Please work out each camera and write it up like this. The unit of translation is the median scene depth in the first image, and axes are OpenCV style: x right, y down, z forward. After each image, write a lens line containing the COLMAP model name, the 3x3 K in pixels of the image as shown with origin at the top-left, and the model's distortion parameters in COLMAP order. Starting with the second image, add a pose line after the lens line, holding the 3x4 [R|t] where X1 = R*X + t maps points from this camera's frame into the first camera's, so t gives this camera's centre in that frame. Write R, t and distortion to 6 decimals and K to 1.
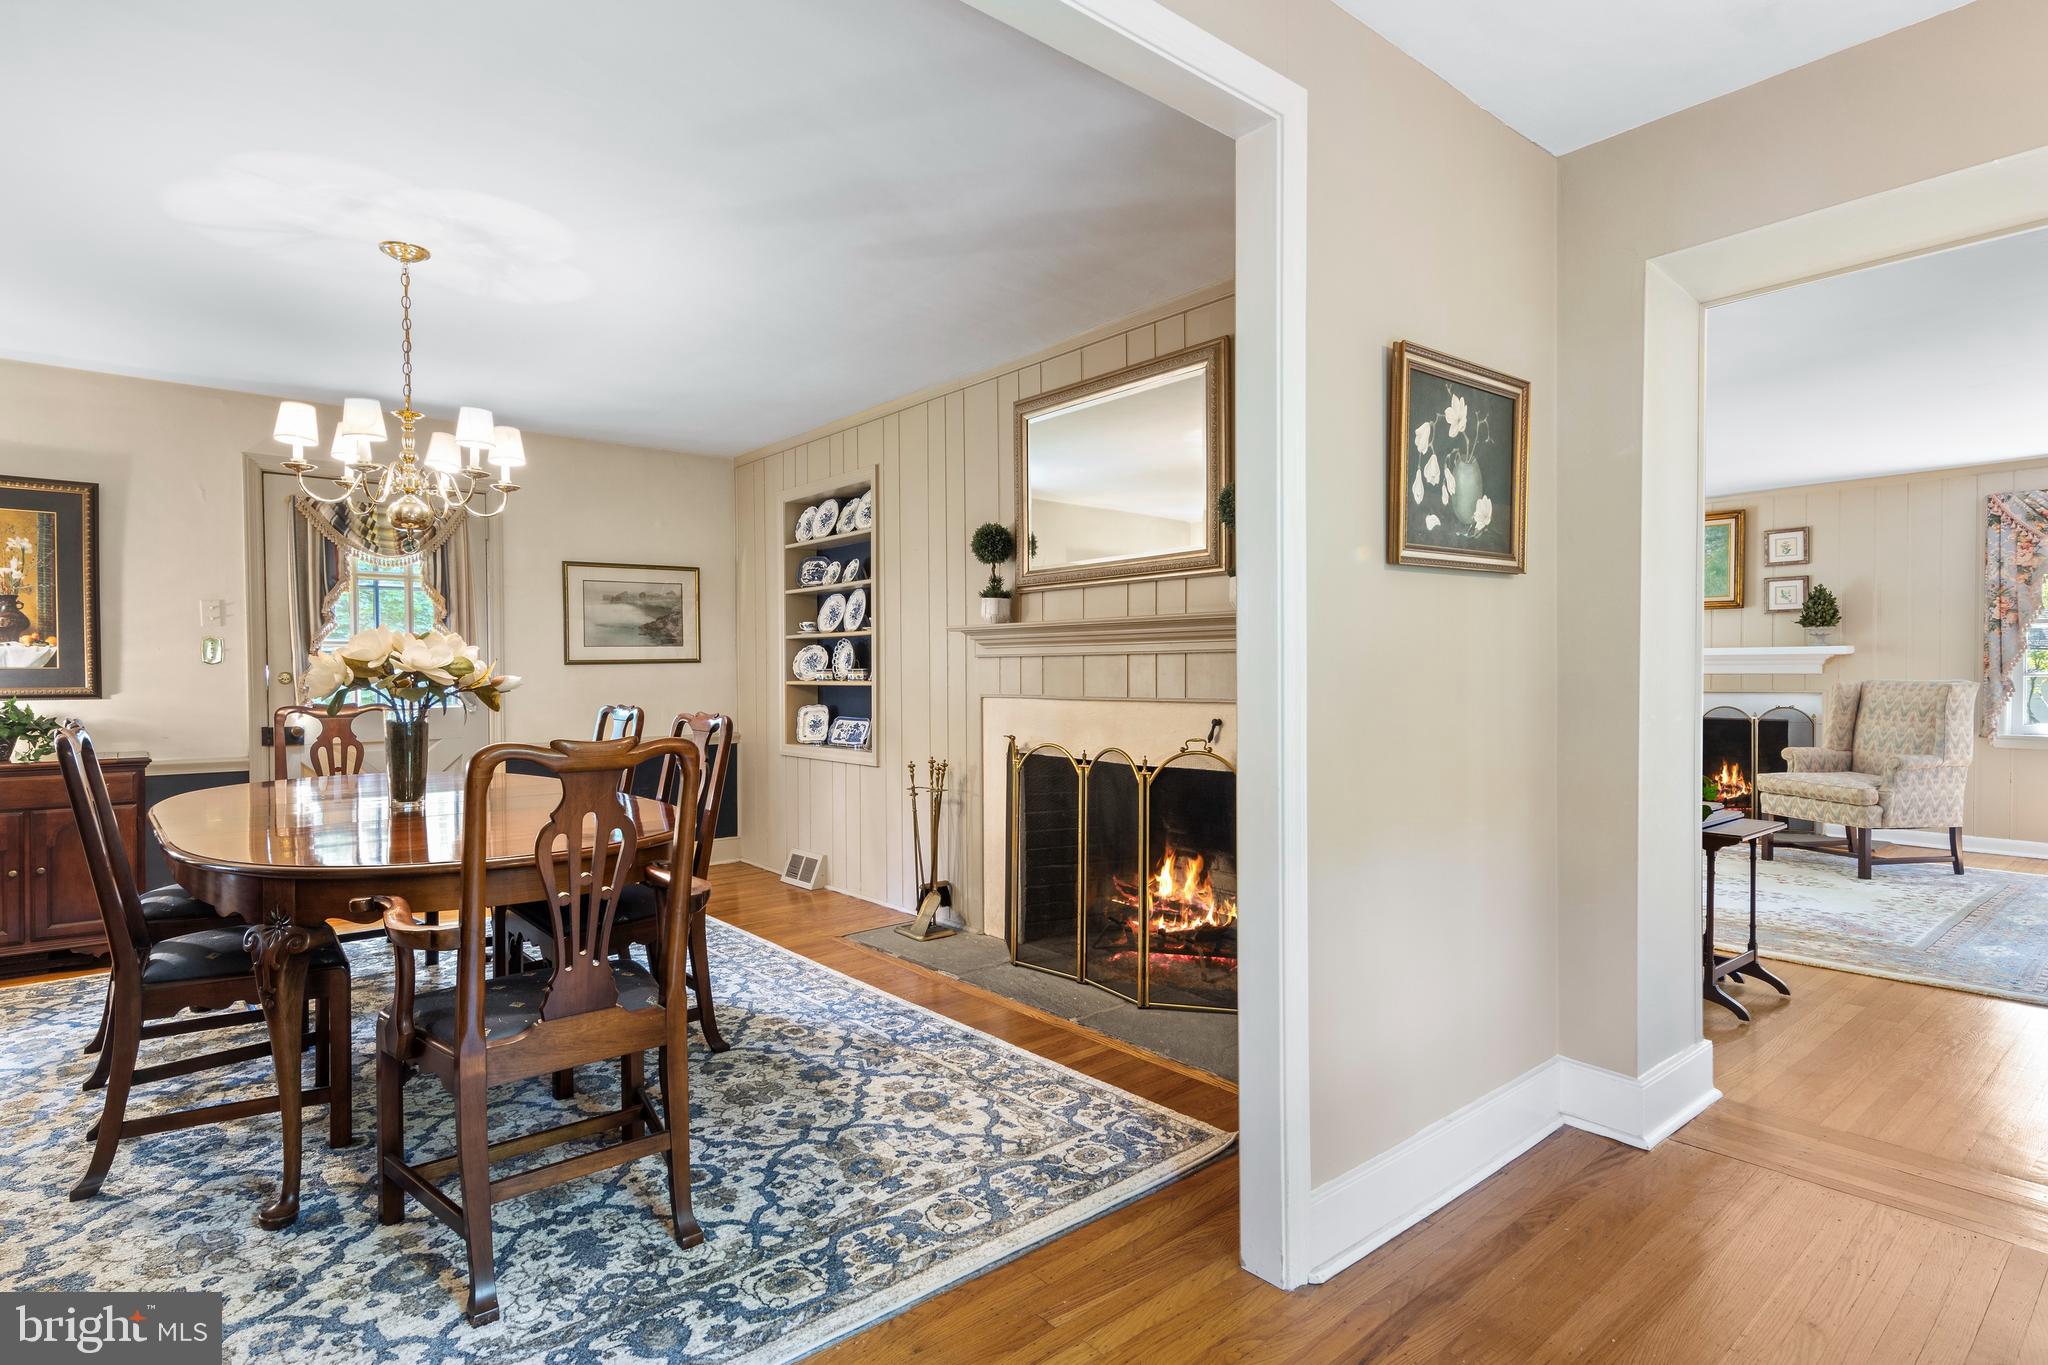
lens RADIAL K [[1039.3, 0, 1019.2], [0, 1039.3, 687.1], [0, 0, 1]] dist [0.009799, -0.000736]
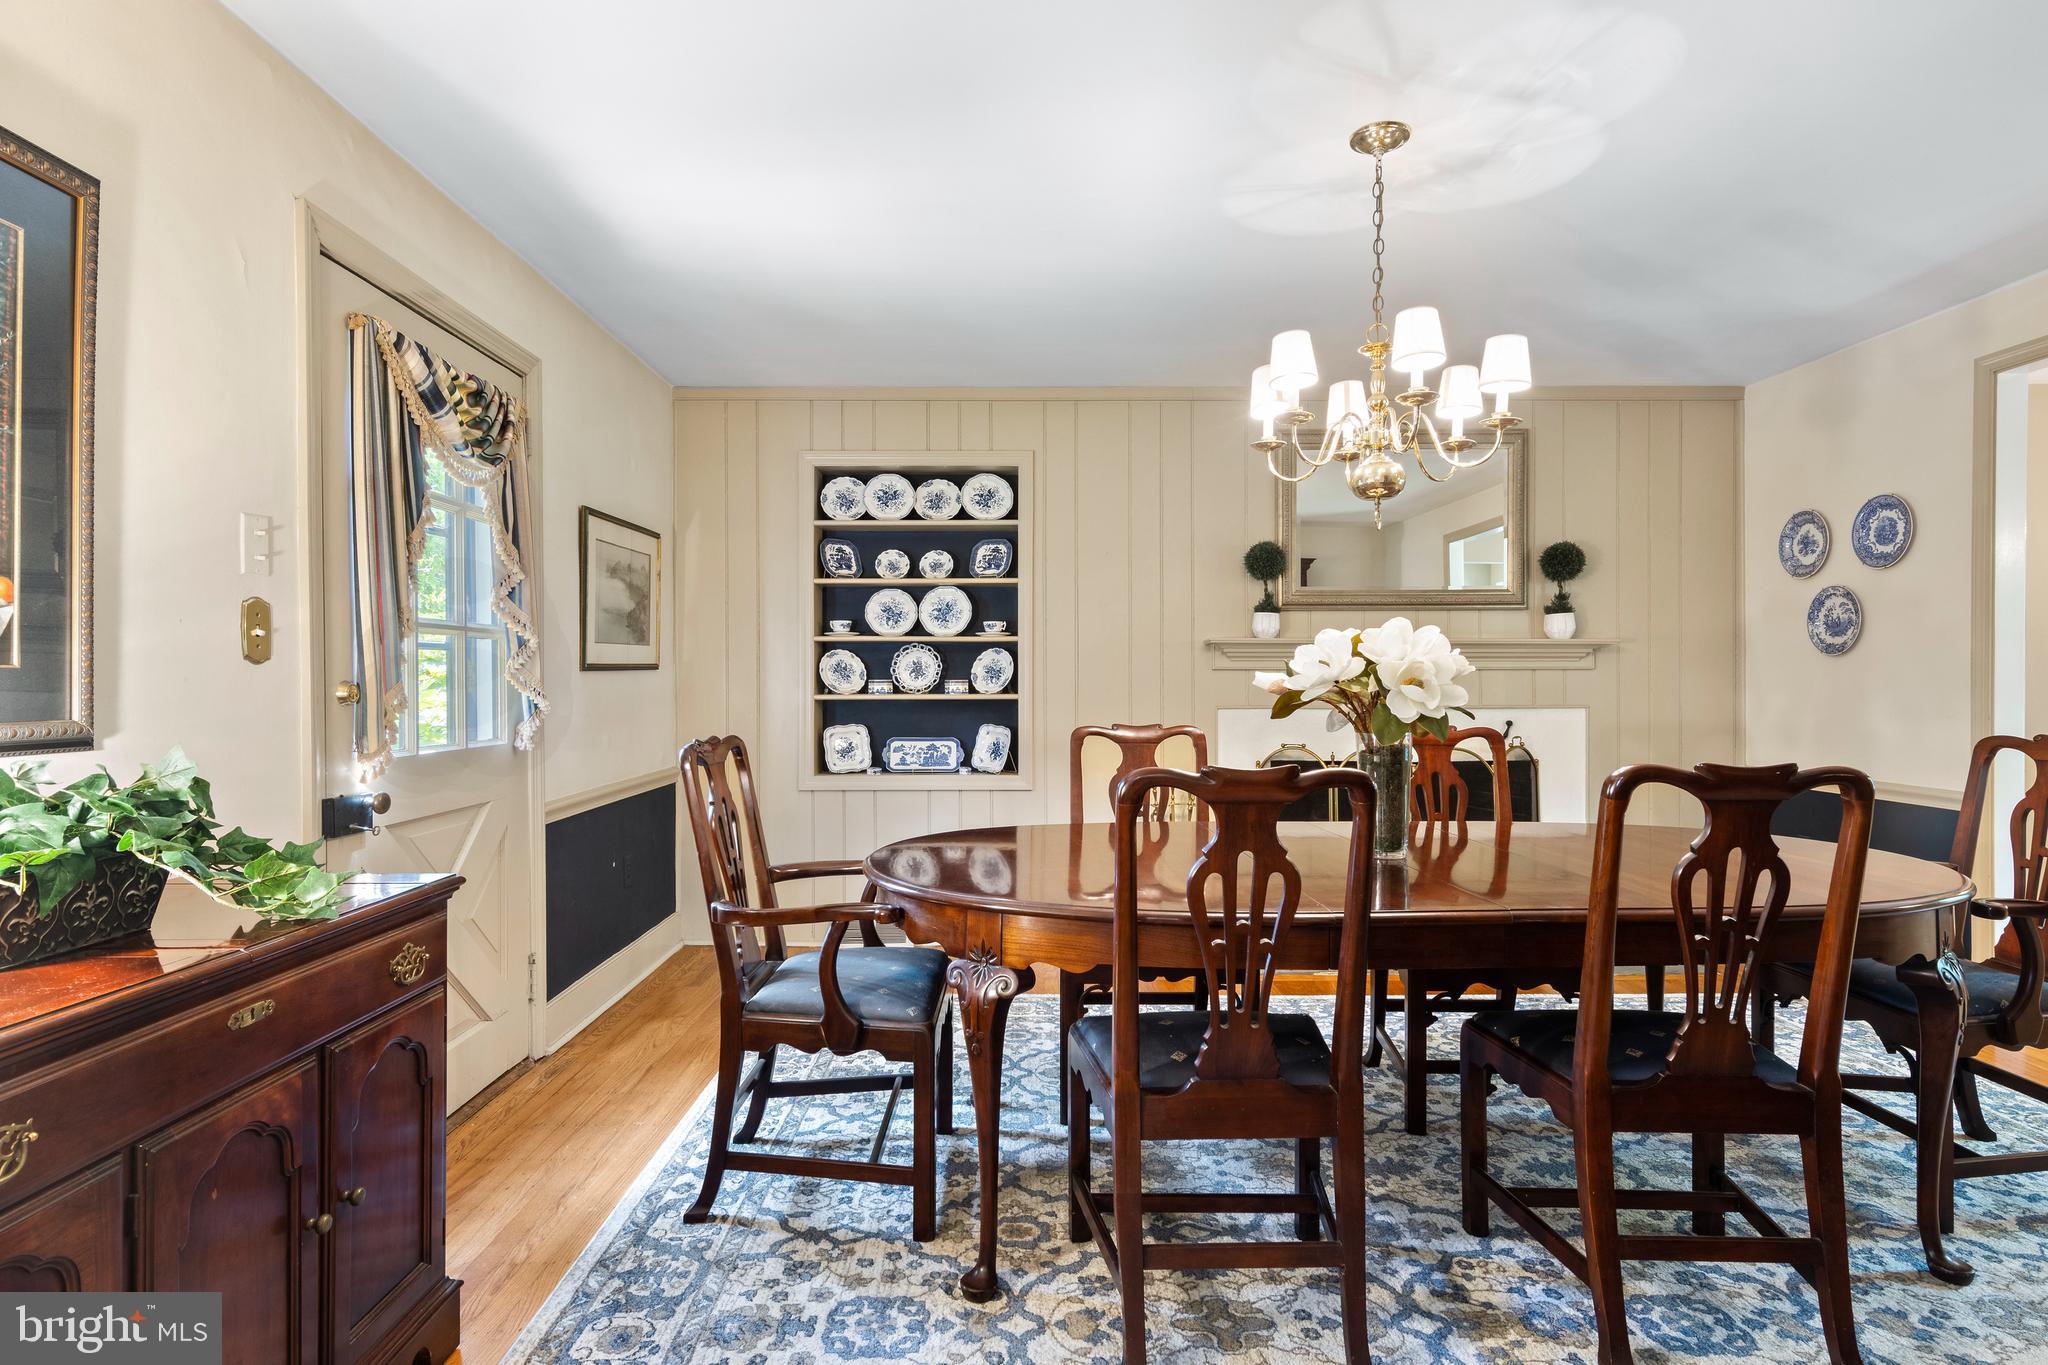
lens RADIAL K [[1039.3, 0, 1019.2], [0, 1039.3, 687.1], [0, 0, 1]] dist [0.009799, -0.000736]
pose [[0.643545, 0.001228, 0.765407, -1.467818], [0.009777, 0.999904, -0.009825, -0.005222], [-0.765346, 0.013807, 0.643471, 0.772314]]
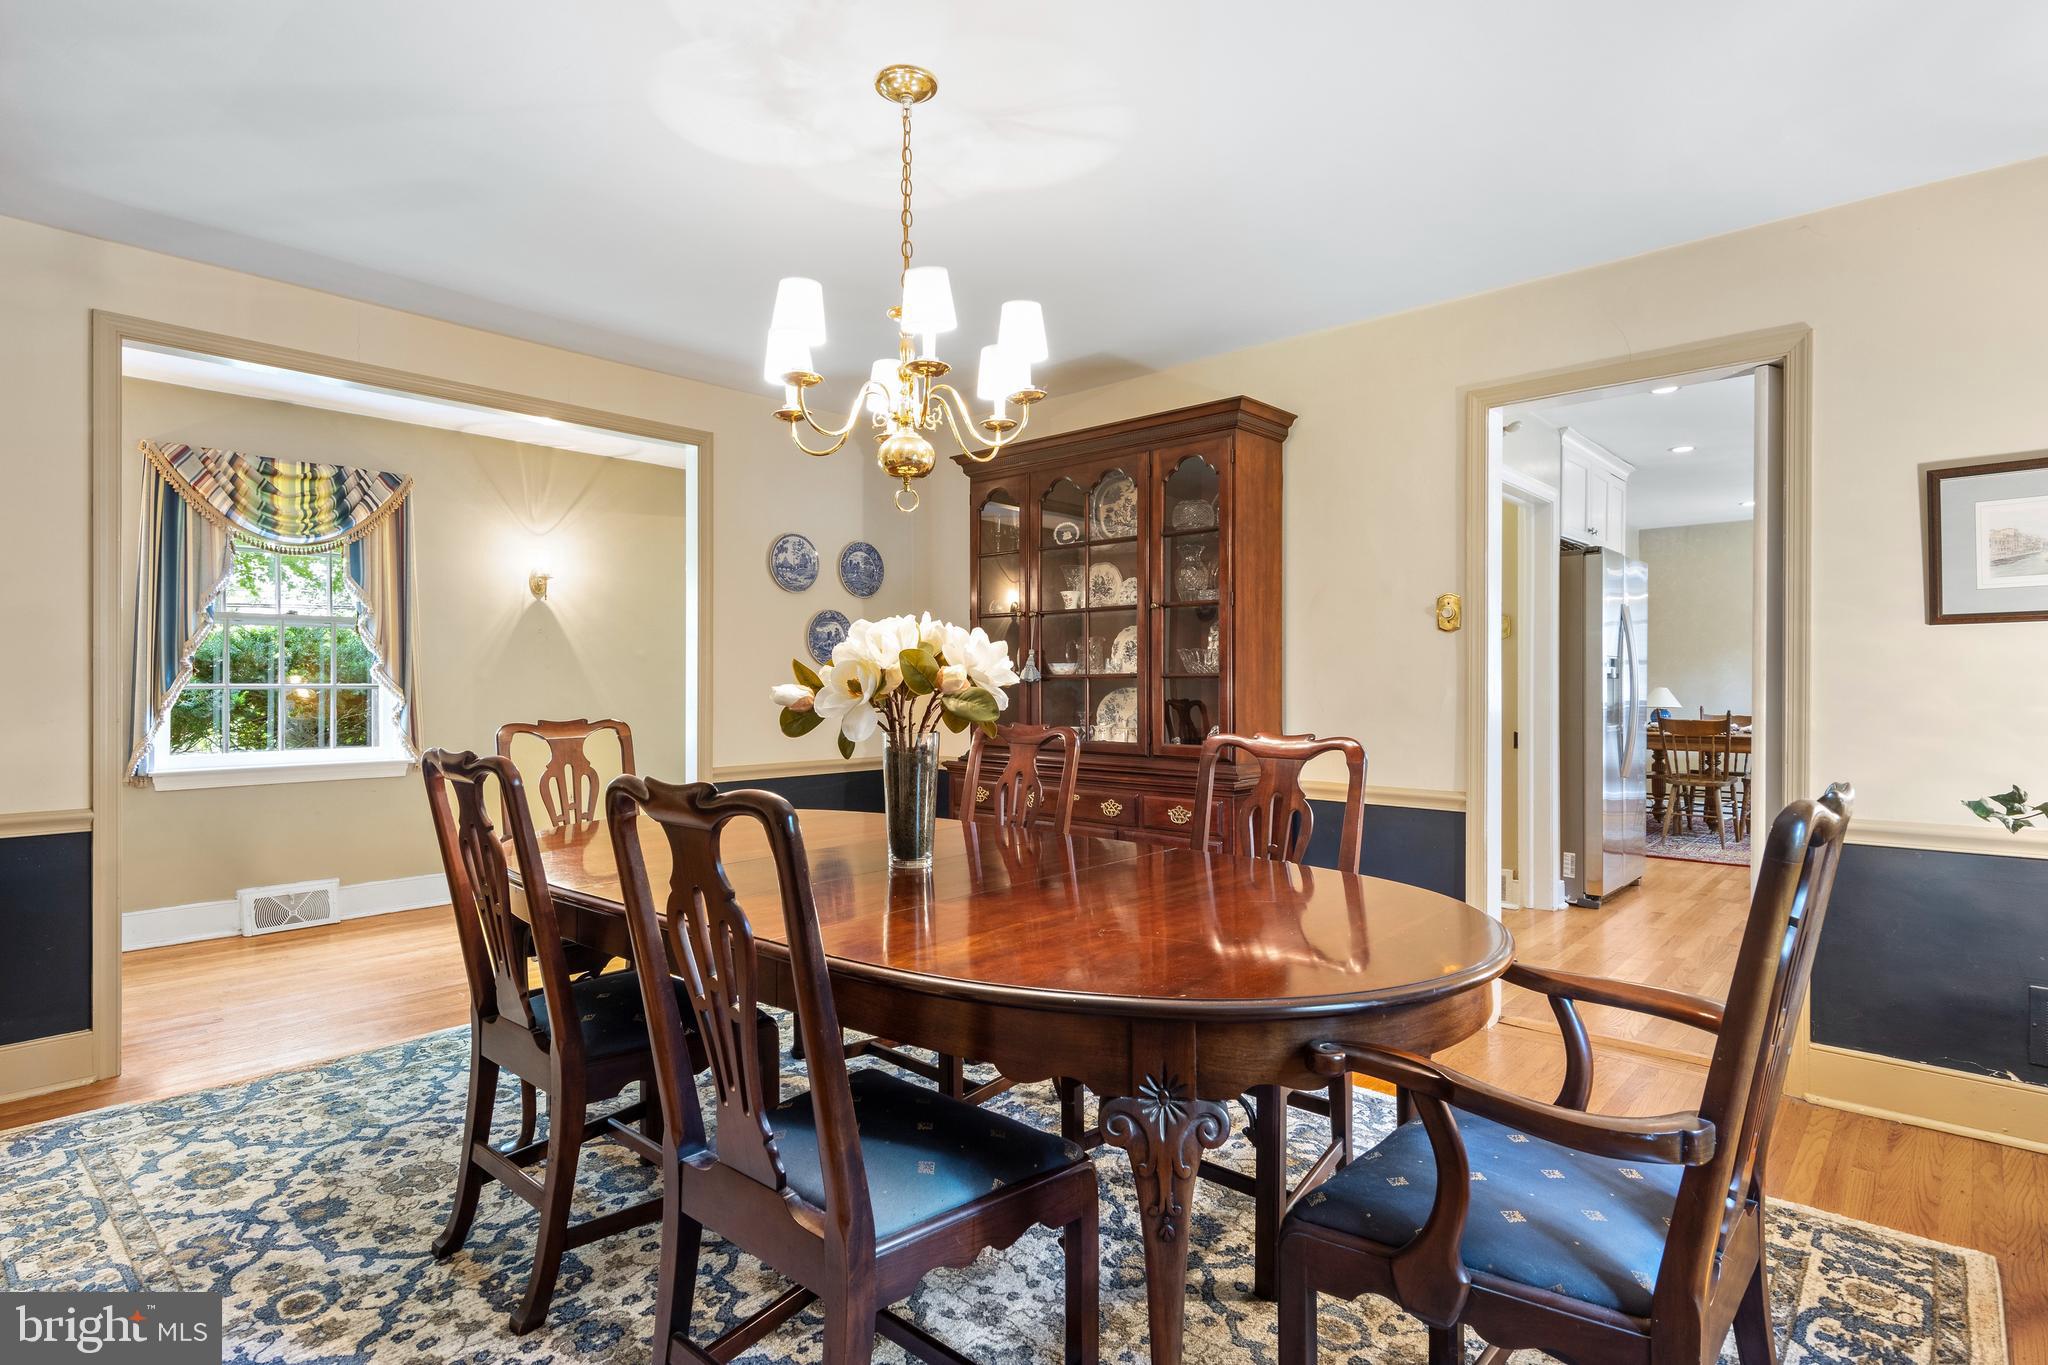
lens RADIAL K [[1043.2, 0, 1018.1], [0, 1043.2, 675.7], [0, 0, 1]] dist [0.009629, -0.001966]
pose [[-0.990993, 0.005189, -0.133814, -0.612271], [0.003660, 0.999925, 0.011671, -0.025843], [0.133864, 0.011076, -0.990938, 1.866605]]
